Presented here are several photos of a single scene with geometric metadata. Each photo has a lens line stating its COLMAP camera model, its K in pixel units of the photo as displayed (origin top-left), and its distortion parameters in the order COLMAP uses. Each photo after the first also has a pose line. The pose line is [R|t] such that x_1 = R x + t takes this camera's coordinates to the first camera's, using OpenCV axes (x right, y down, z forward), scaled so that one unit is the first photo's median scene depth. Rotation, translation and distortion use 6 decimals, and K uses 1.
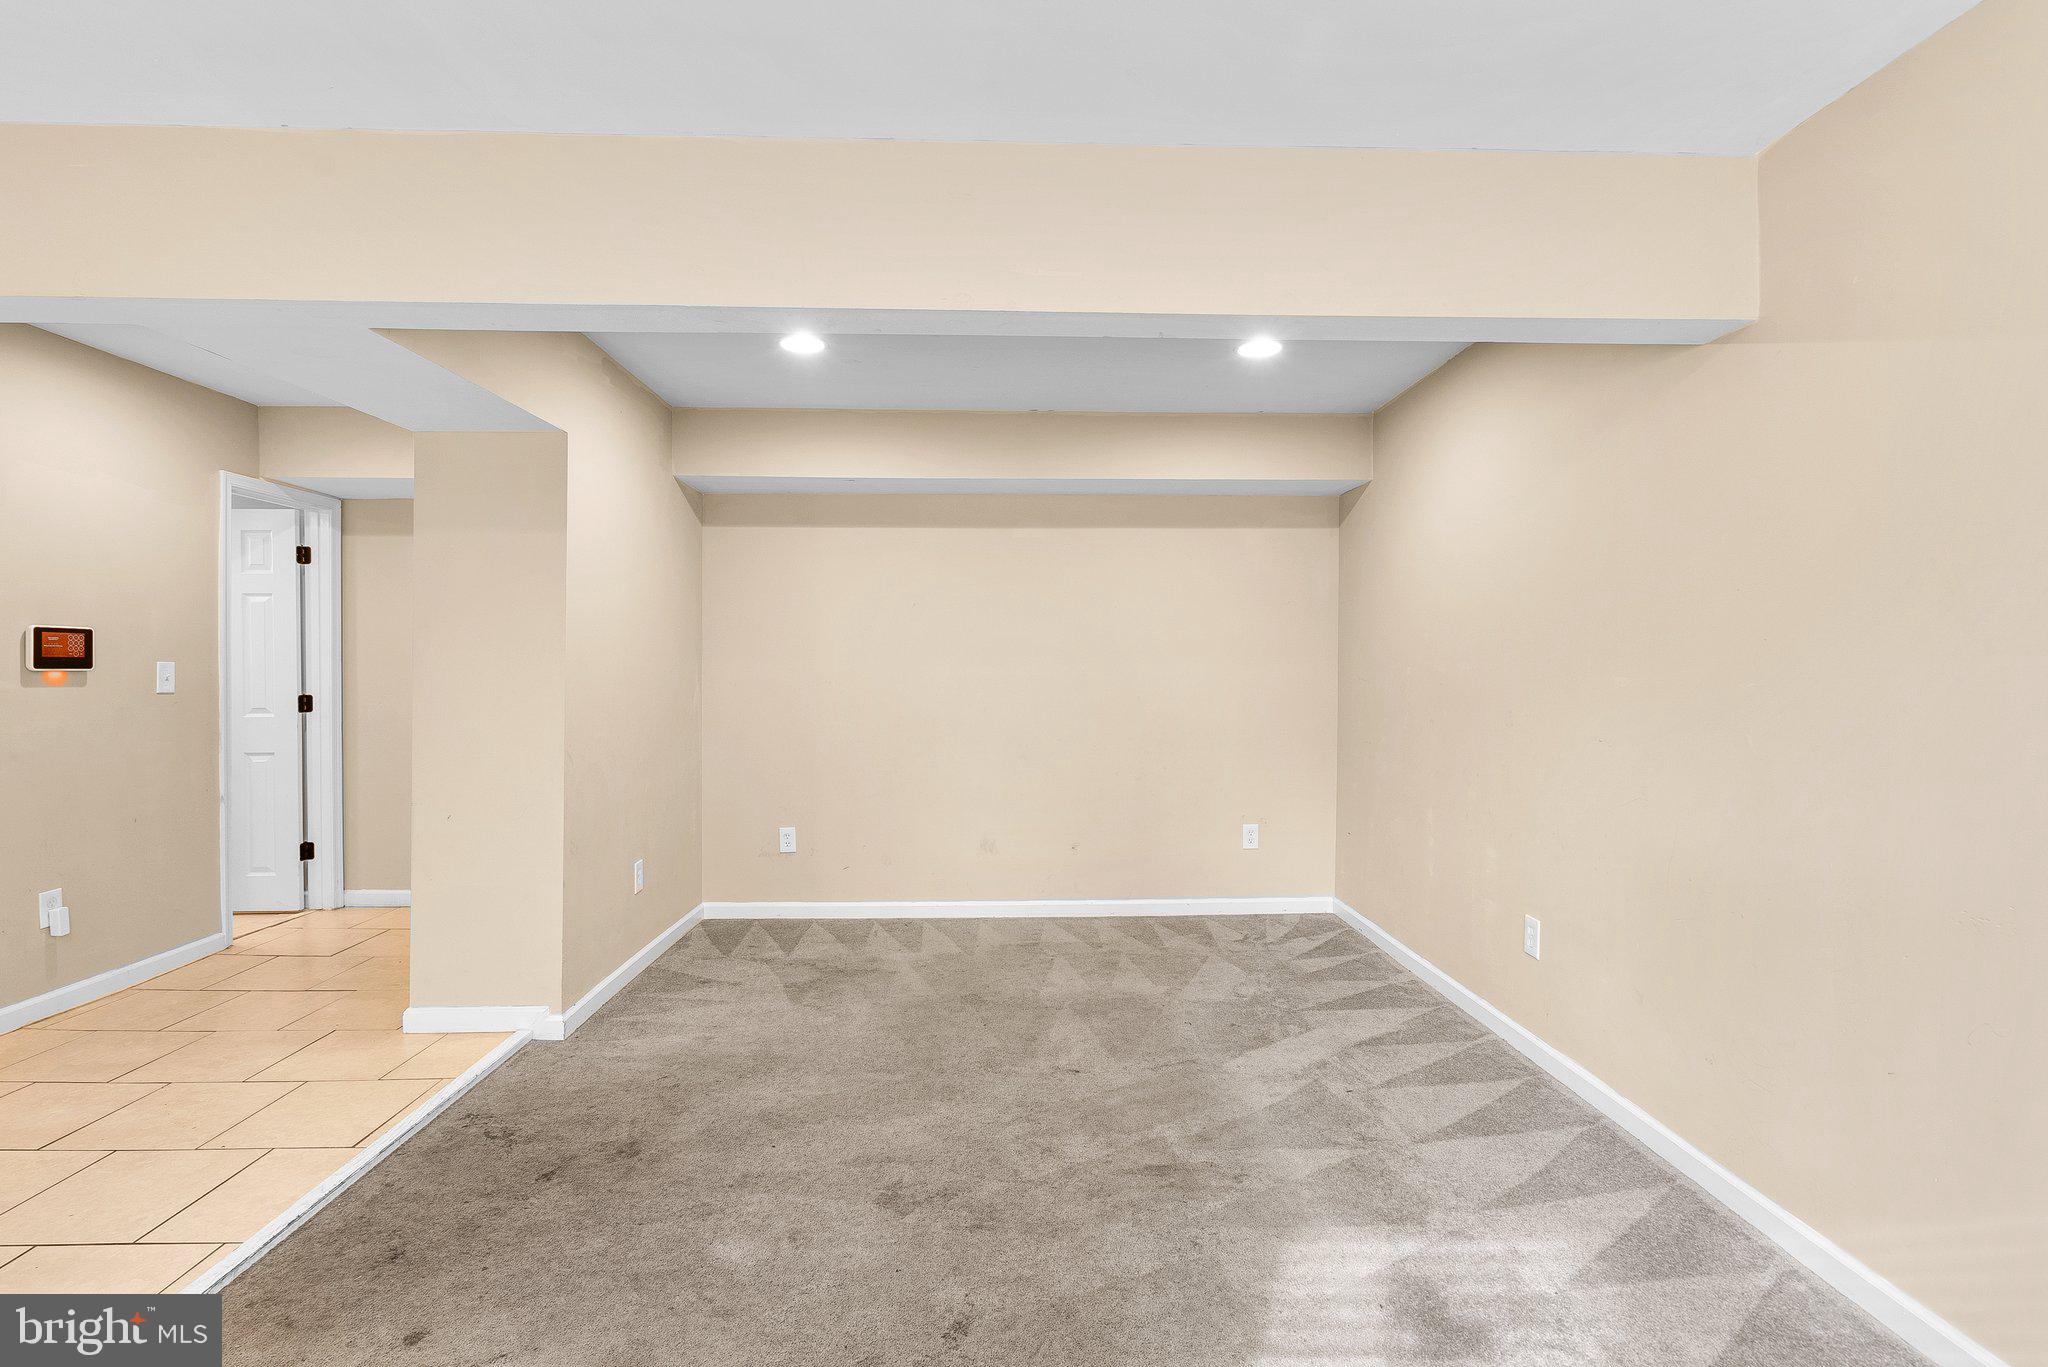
lens RADIAL K [[954.2, 0, 1024.2], [0, 954.2, 665.0], [0, 0, 1]] dist [-0.004755, 0.003461]
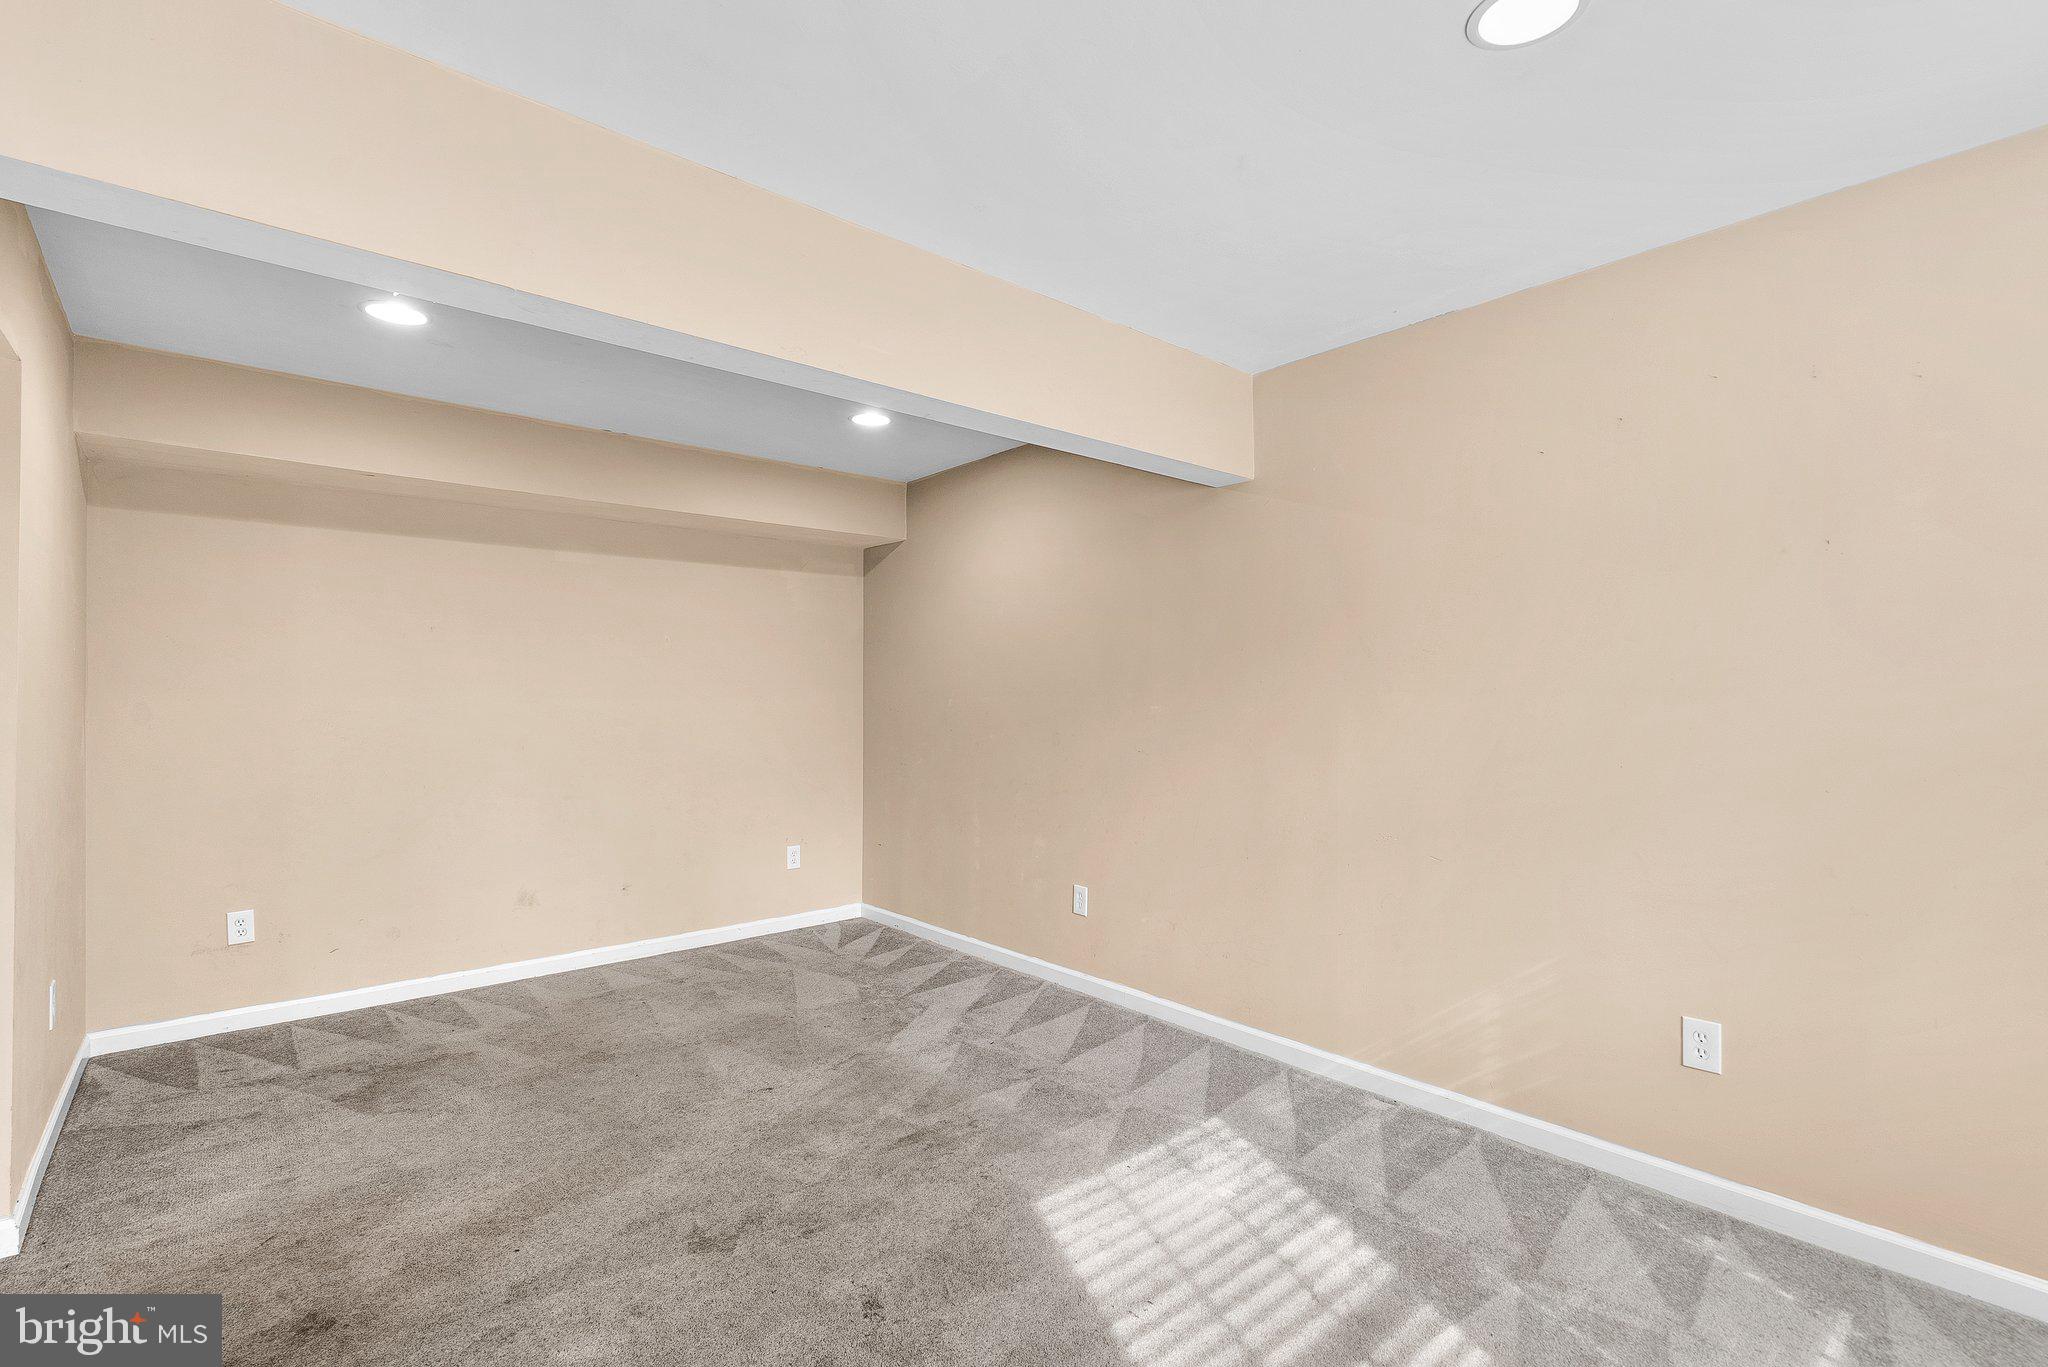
lens RADIAL K [[954.2, 0, 980.6], [0, 954.2, 697.7], [0, 0, 1]] dist [-0.004755, 0.003461]
pose [[0.775669, -0.001696, 0.631138, -0.346430], [0.001207, 0.999999, 0.001204, -0.002261], [-0.631139, -0.000172, 0.775670, 0.037256]]
